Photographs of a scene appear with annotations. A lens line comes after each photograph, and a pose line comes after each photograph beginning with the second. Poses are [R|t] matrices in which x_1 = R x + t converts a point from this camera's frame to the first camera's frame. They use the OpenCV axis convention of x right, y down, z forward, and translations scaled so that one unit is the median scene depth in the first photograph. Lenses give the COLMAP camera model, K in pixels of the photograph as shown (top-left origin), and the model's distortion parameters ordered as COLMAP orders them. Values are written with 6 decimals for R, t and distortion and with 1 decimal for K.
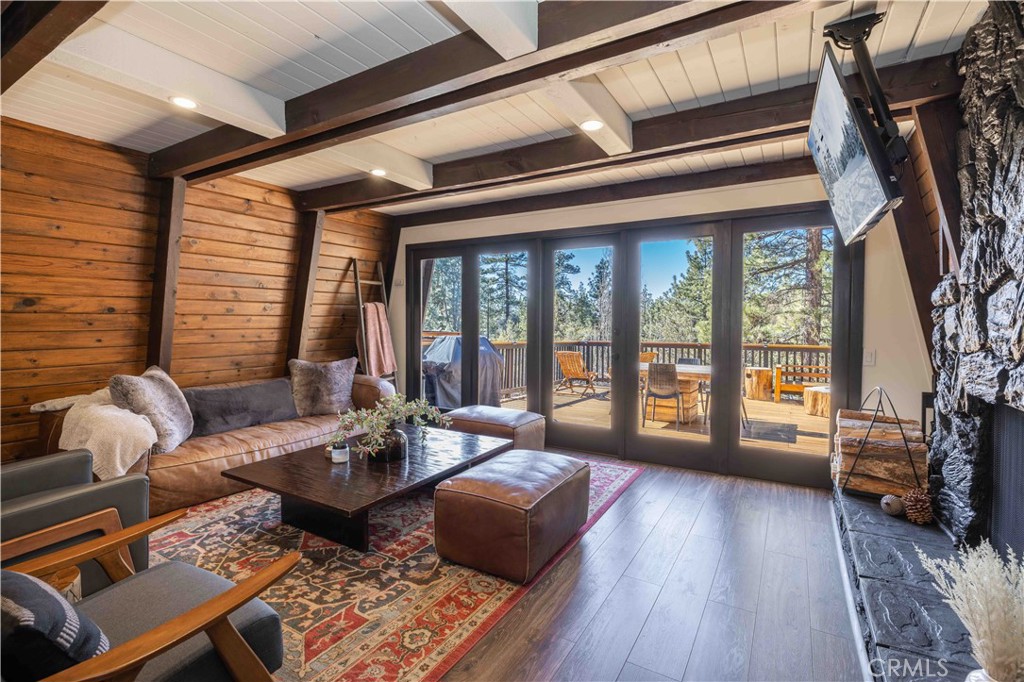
lens RADIAL K [[477.3, 0, 508.3], [0, 477.3, 334.9], [0, 0, 1]] dist [-0.009830, -0.000114]
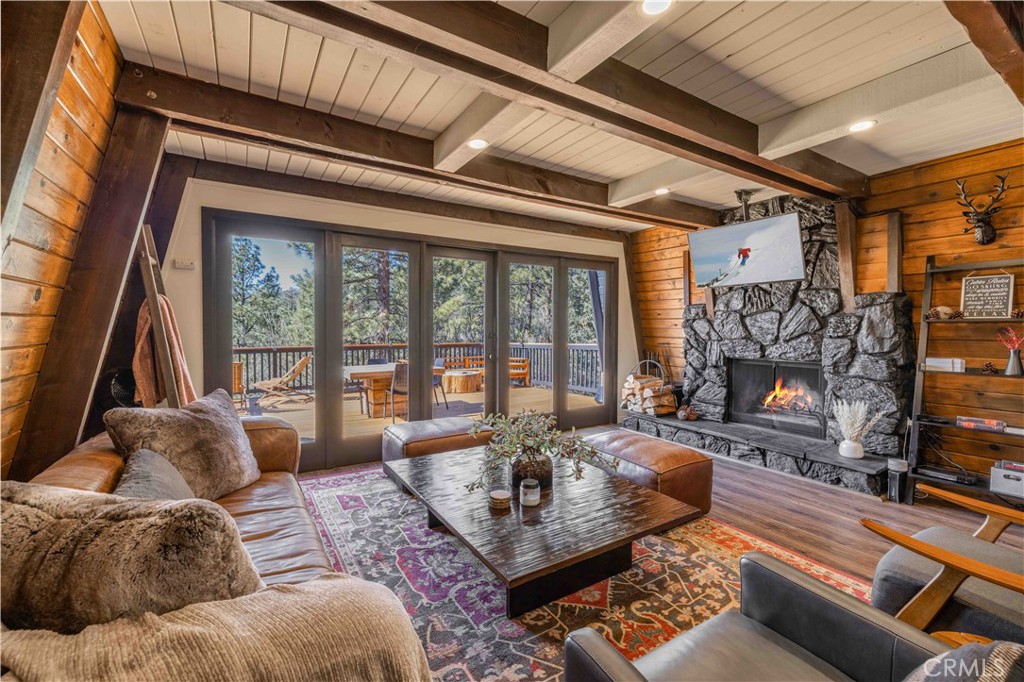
lens RADIAL K [[426.8, 0, 516.0], [0, 426.8, 336.4], [0, 0, 1]] dist [-0.004446, 0.000068]
pose [[0.446113, -0.024392, 0.894644, -1.002209], [0.024718, 0.999583, 0.014928, -0.027328], [-0.894635, 0.015454, 0.446530, 0.697570]]
